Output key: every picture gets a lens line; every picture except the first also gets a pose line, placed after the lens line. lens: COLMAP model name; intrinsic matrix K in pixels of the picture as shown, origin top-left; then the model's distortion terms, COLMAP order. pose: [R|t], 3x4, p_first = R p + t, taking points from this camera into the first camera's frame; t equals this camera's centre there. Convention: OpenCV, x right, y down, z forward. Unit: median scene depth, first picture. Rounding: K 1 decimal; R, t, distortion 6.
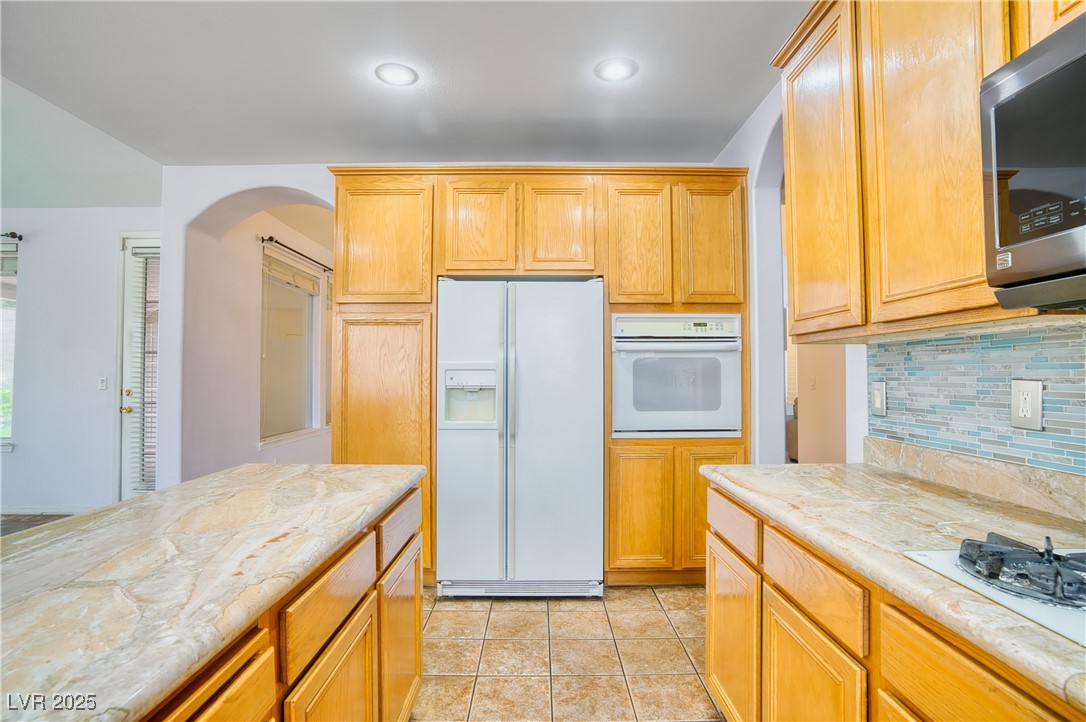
lens RADIAL K [[536.1, 0, 543.0], [0, 536.1, 361.0], [0, 0, 1]] dist [-0.075439, 0.031579]
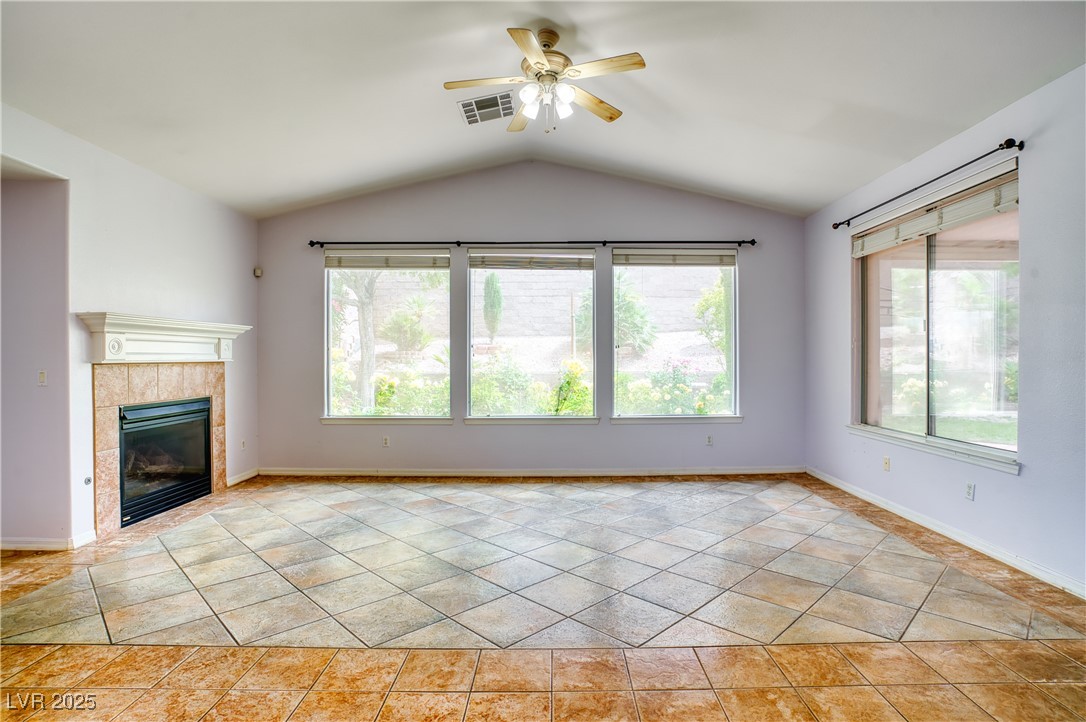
lens RADIAL K [[548.6, 0, 554.4], [0, 548.6, 360.9], [0, 0, 1]] dist [-0.085273, 0.040433]
pose [[-0.007793, 0.004398, -0.999960, -0.522077], [0.030315, 0.999532, 0.004160, 0.014501], [0.999510, -0.030282, -0.007922, 0.602759]]
